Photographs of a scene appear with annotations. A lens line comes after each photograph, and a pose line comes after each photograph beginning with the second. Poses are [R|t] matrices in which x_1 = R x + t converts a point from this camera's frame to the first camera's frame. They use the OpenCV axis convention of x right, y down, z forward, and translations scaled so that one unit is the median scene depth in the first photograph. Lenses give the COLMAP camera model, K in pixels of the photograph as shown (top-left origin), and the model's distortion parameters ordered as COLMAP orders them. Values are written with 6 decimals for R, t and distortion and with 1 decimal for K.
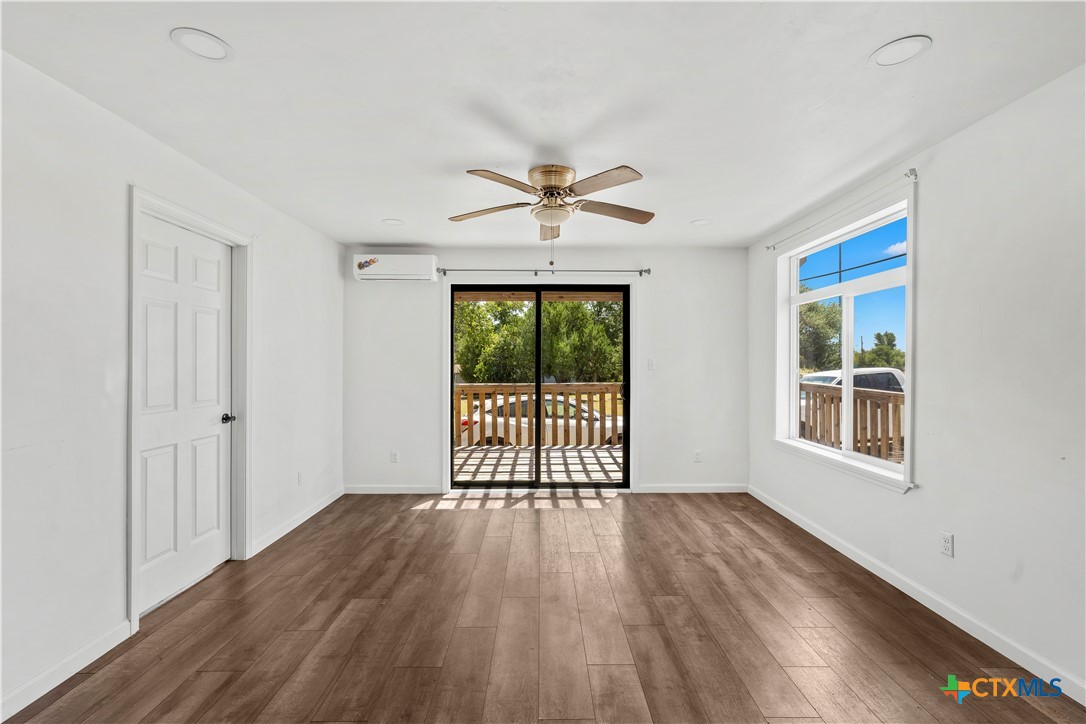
lens RADIAL K [[482.6, 0, 546.0], [0, 482.6, 364.4], [0, 0, 1]] dist [-0.030226, 0.022968]
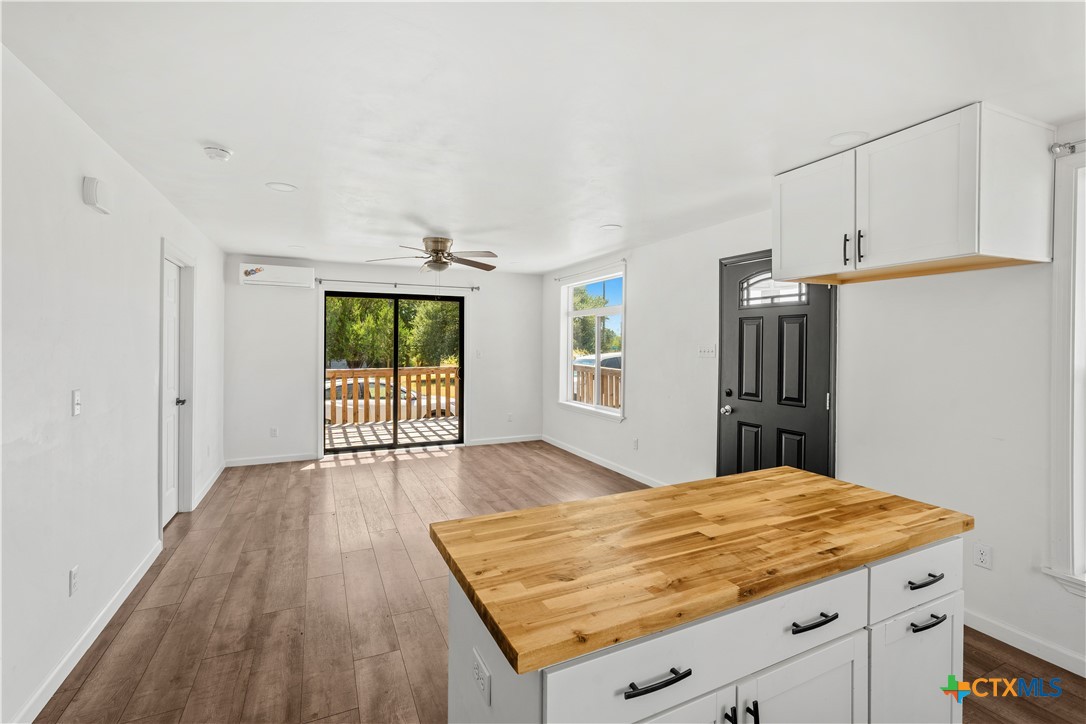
lens RADIAL K [[487.8, 0, 543.4], [0, 487.8, 348.8], [0, 0, 1]] dist [0.015761, -0.000545]
pose [[0.910881, -0.000024, 0.412669, -0.211466], [-0.002311, 0.999984, 0.005159, -0.024484], [-0.412663, -0.005653, 0.910866, -0.402883]]
